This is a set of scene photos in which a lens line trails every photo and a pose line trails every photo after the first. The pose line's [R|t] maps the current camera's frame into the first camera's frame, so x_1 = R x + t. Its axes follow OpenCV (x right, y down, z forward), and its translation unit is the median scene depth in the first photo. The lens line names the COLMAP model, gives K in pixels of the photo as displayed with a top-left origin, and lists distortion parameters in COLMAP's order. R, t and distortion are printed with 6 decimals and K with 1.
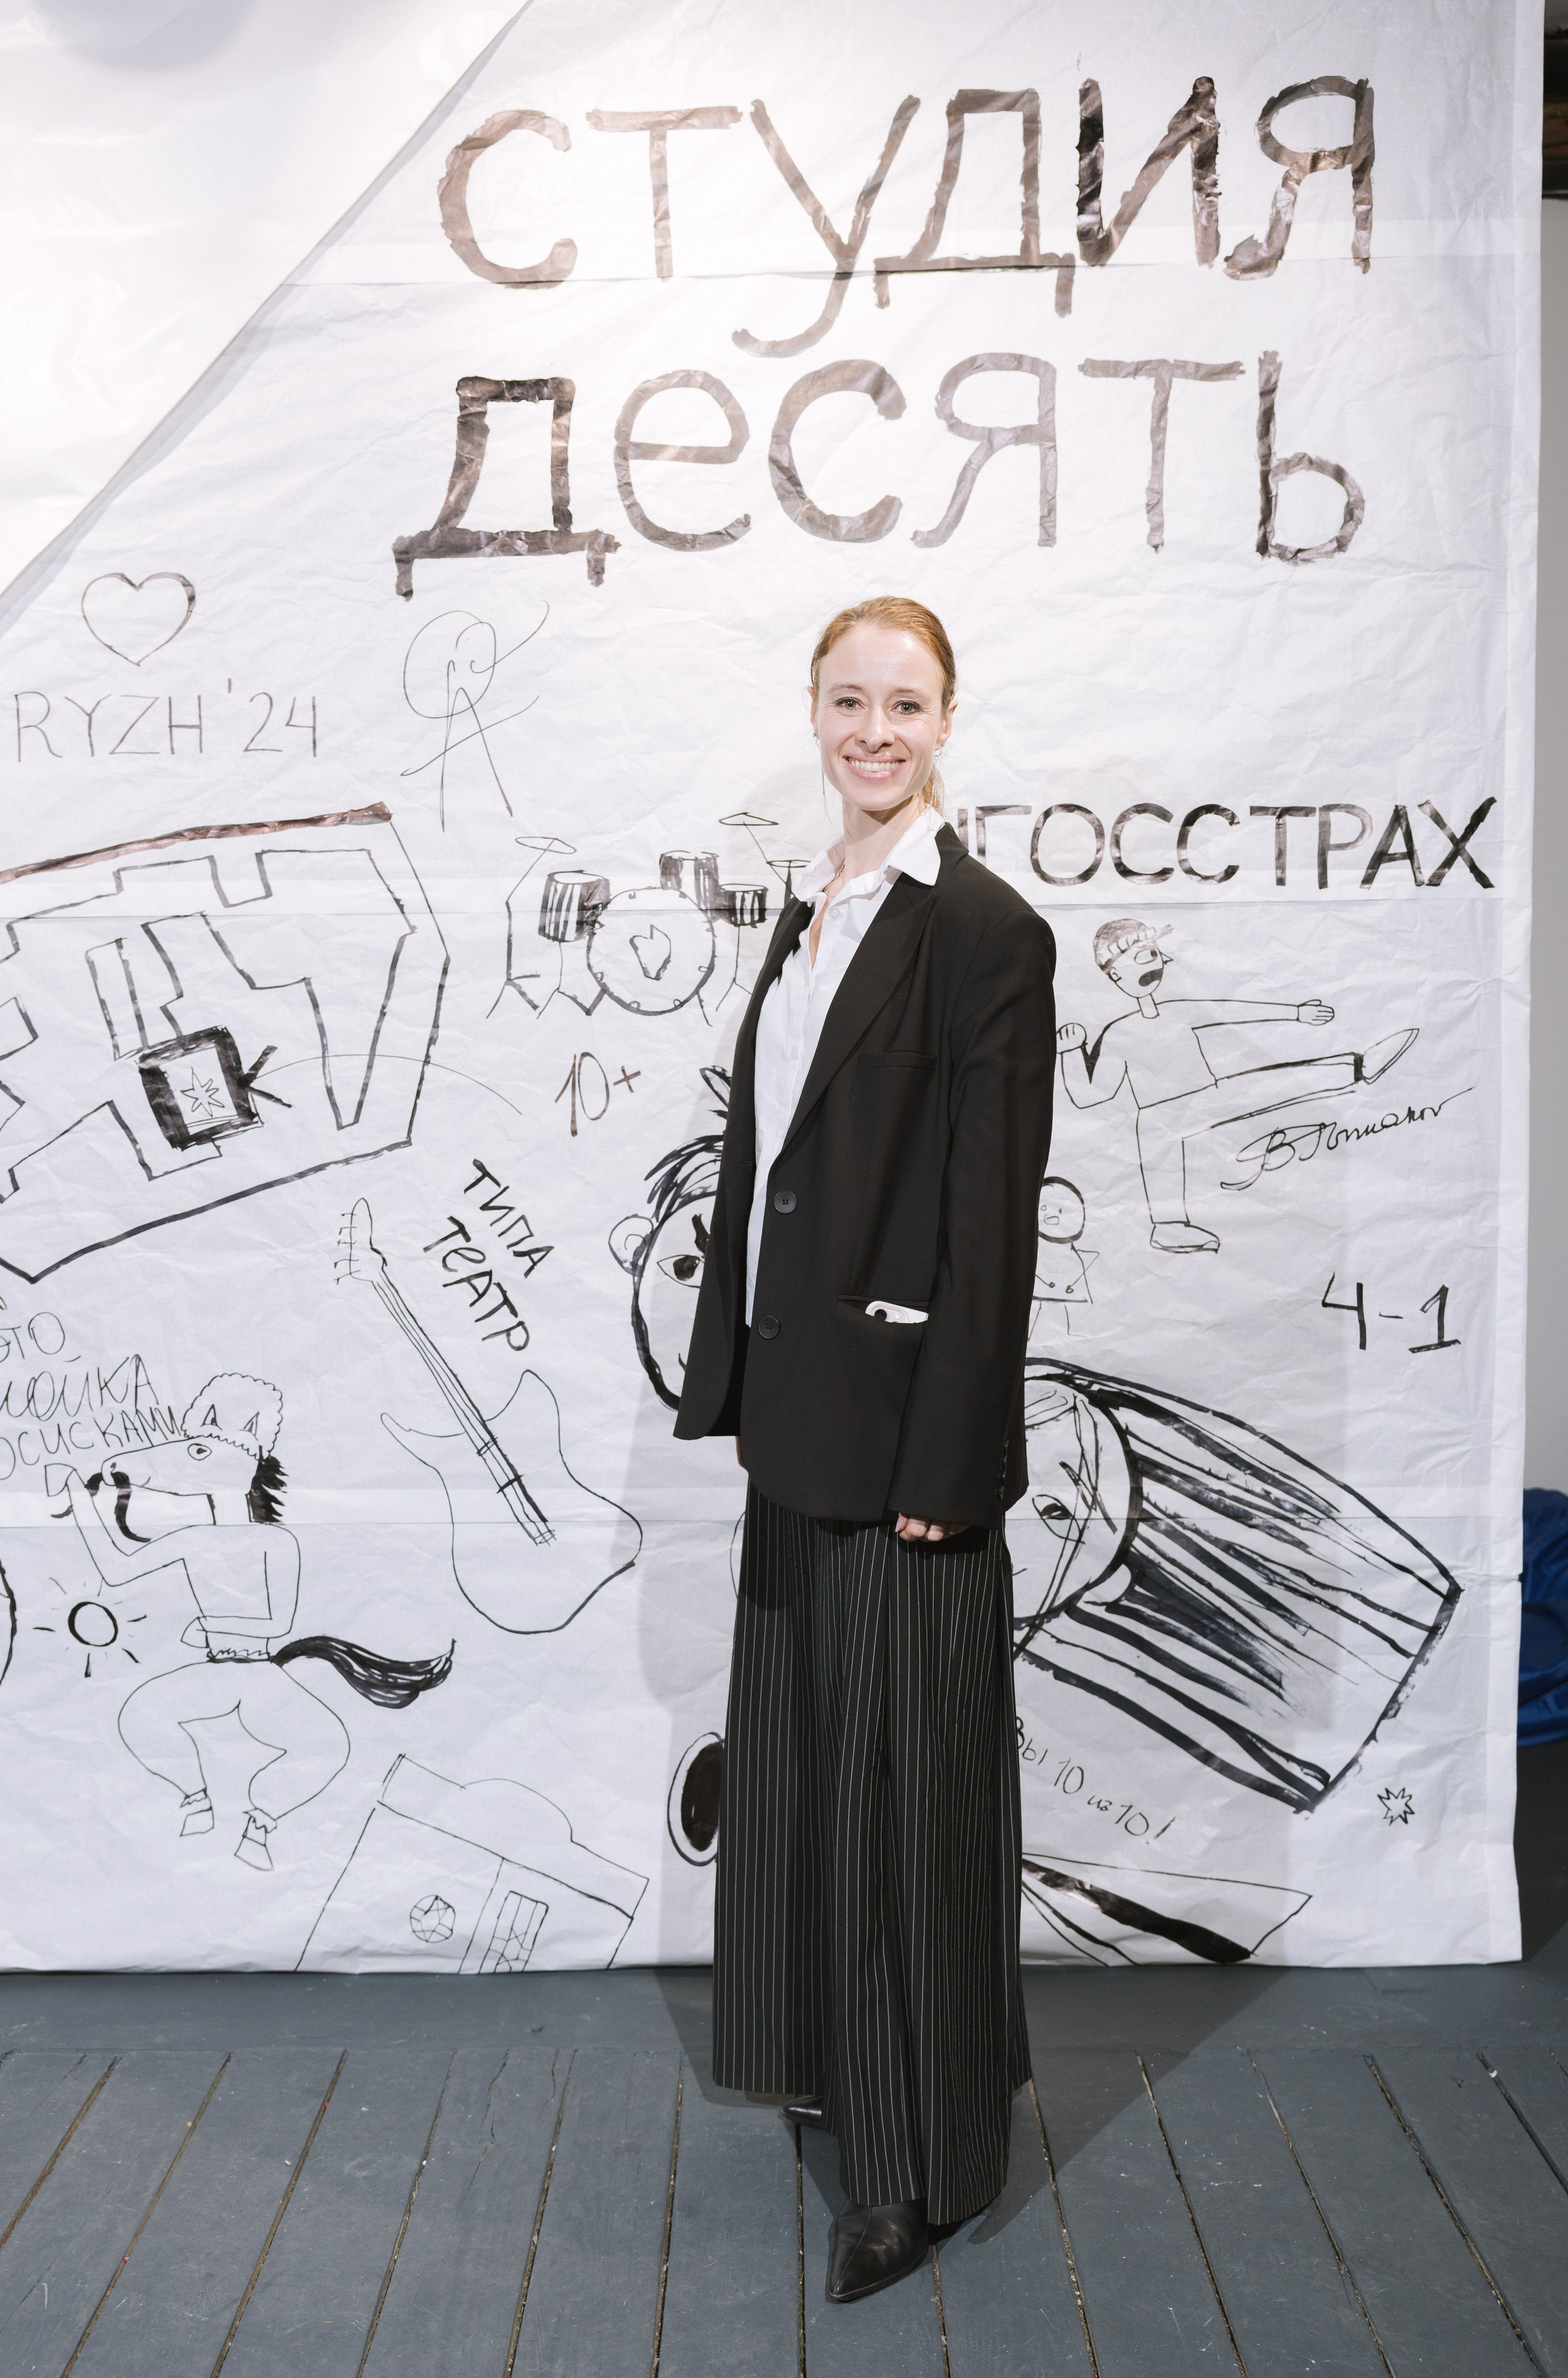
lens RADIAL K [[2286.2, 0, 729.1], [0, 2286.2, 1175.2], [0, 0, 1]] dist [0.011697, -0.003226]
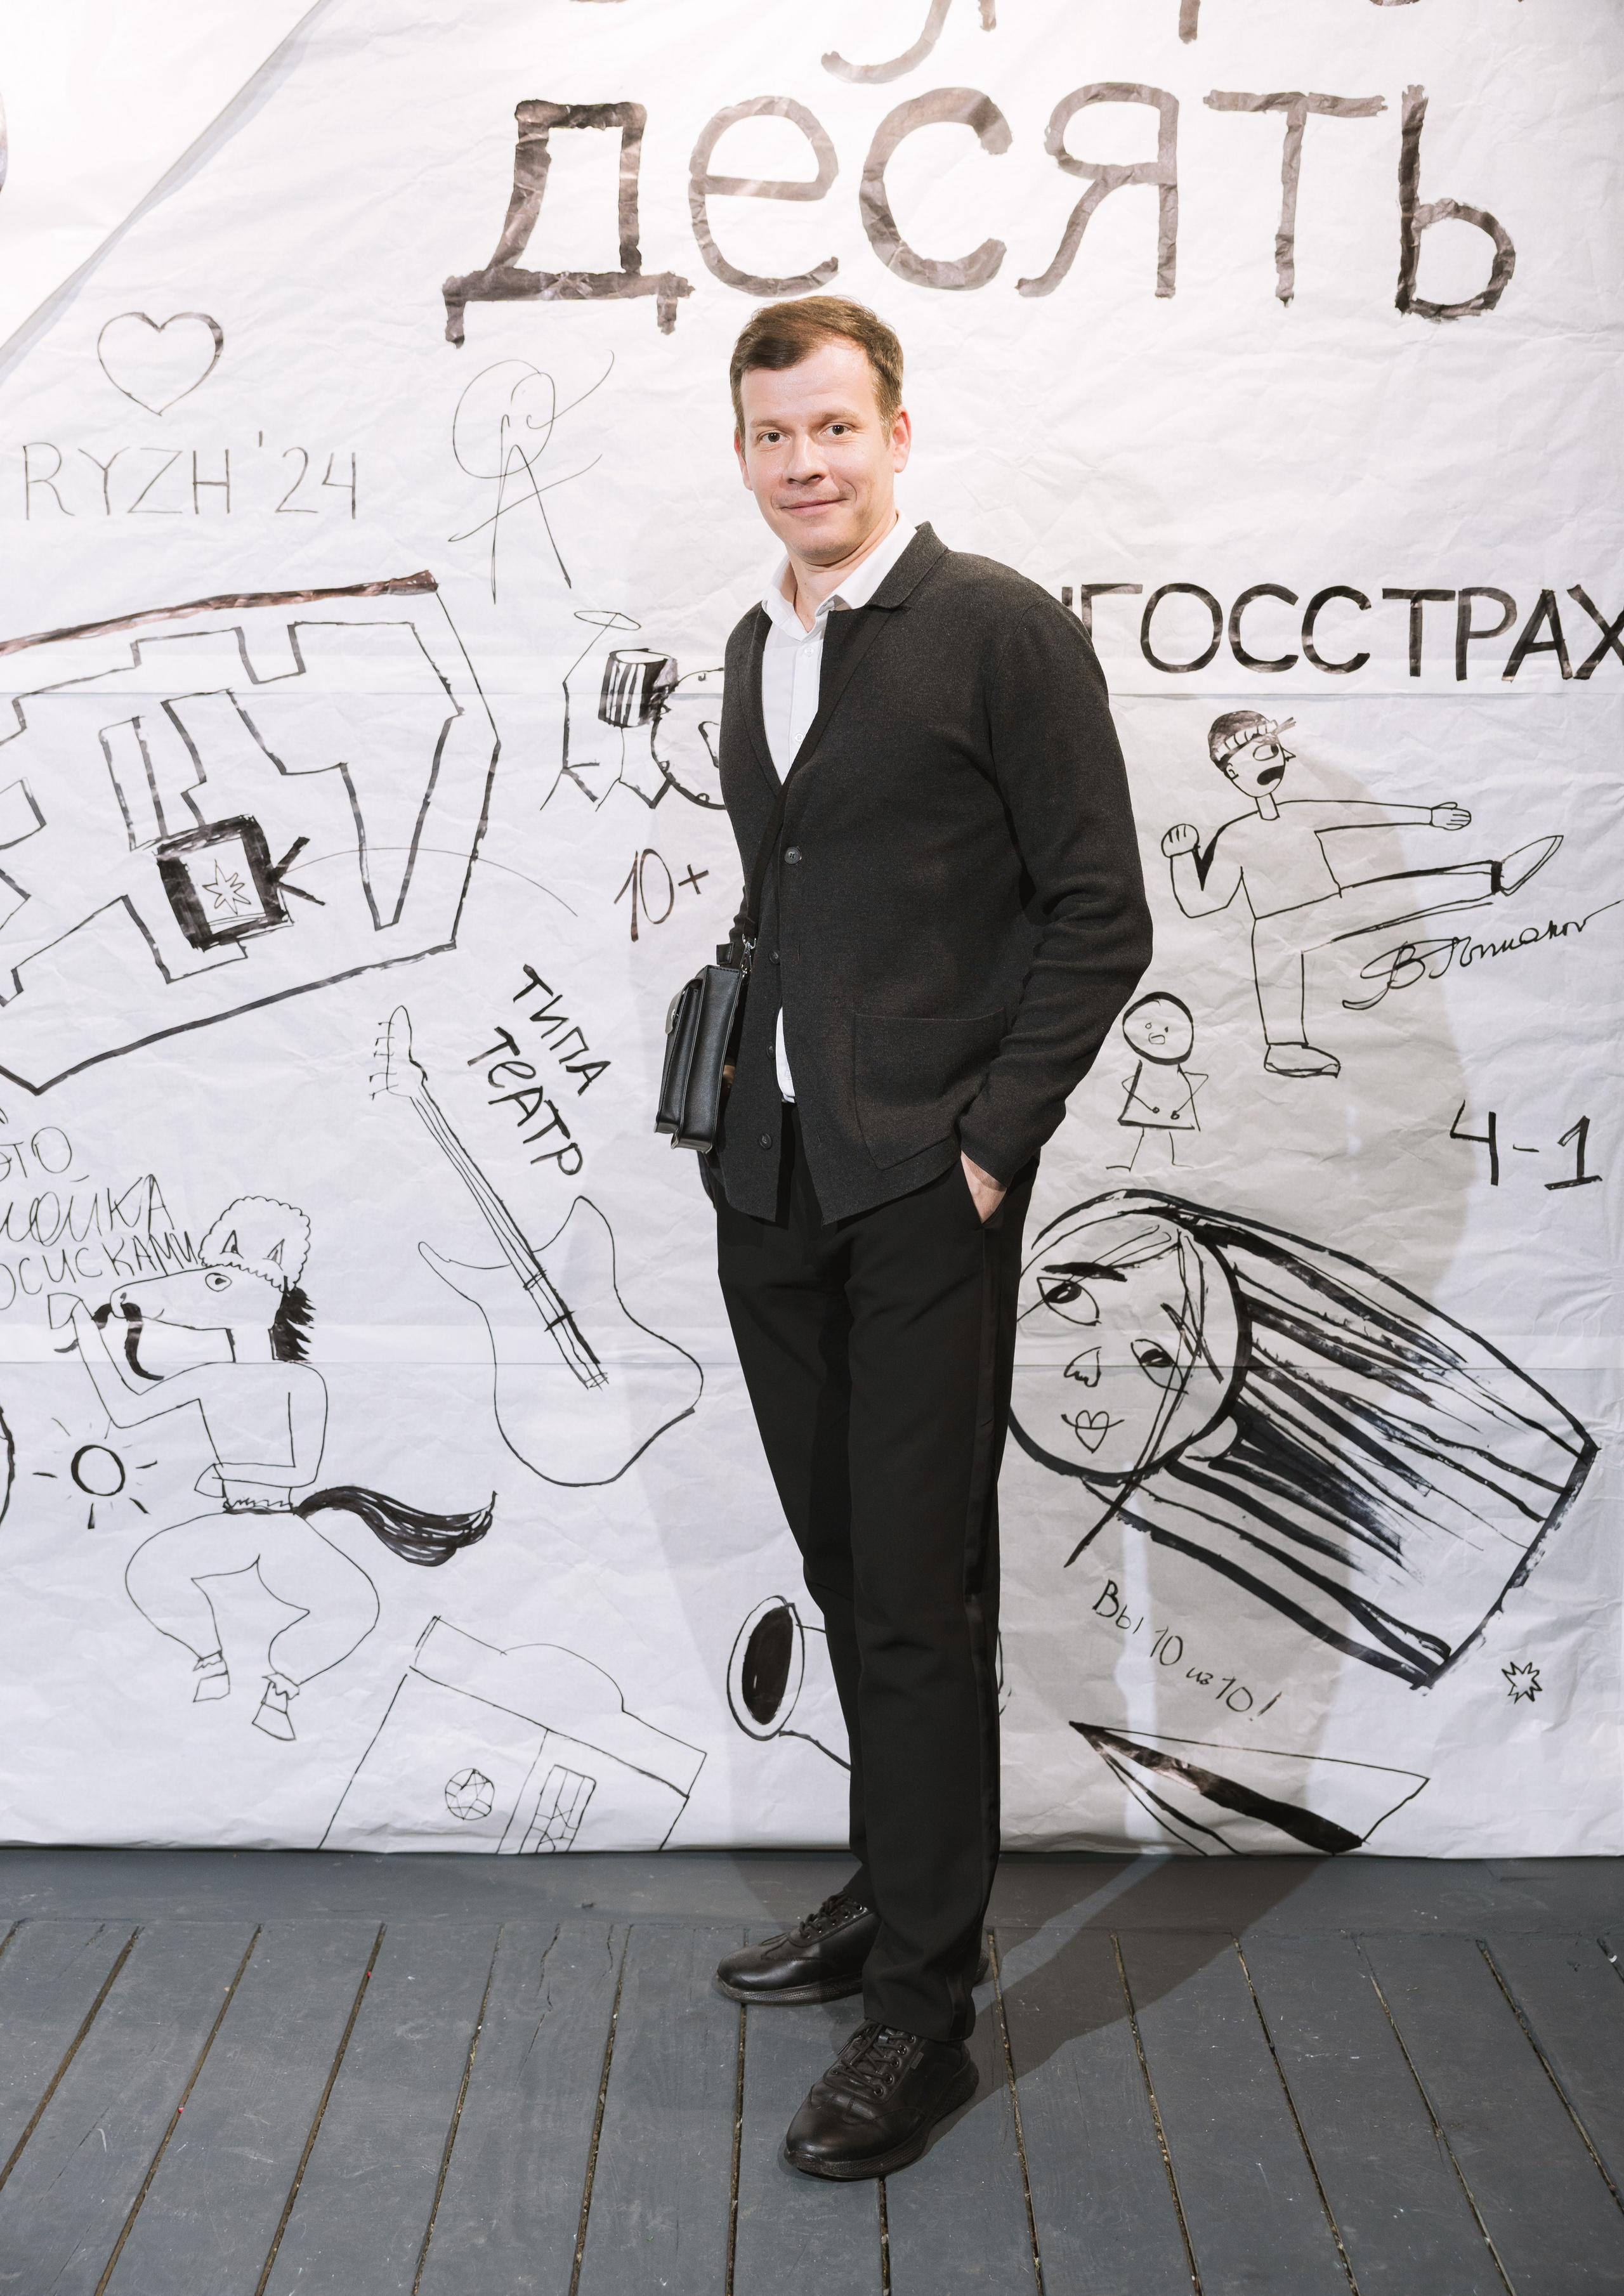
lens RADIAL K [[2814.2, 0, 792.4], [0, 2814.2, 1043.7], [0, 0, 1]] dist [0.035453, -0.031579]
pose [[0.999879, 0.012655, 0.009024, -0.014753], [-0.012913, 0.999493, 0.029106, -0.009678], [-0.008651, -0.029219, 0.999536, -0.123338]]
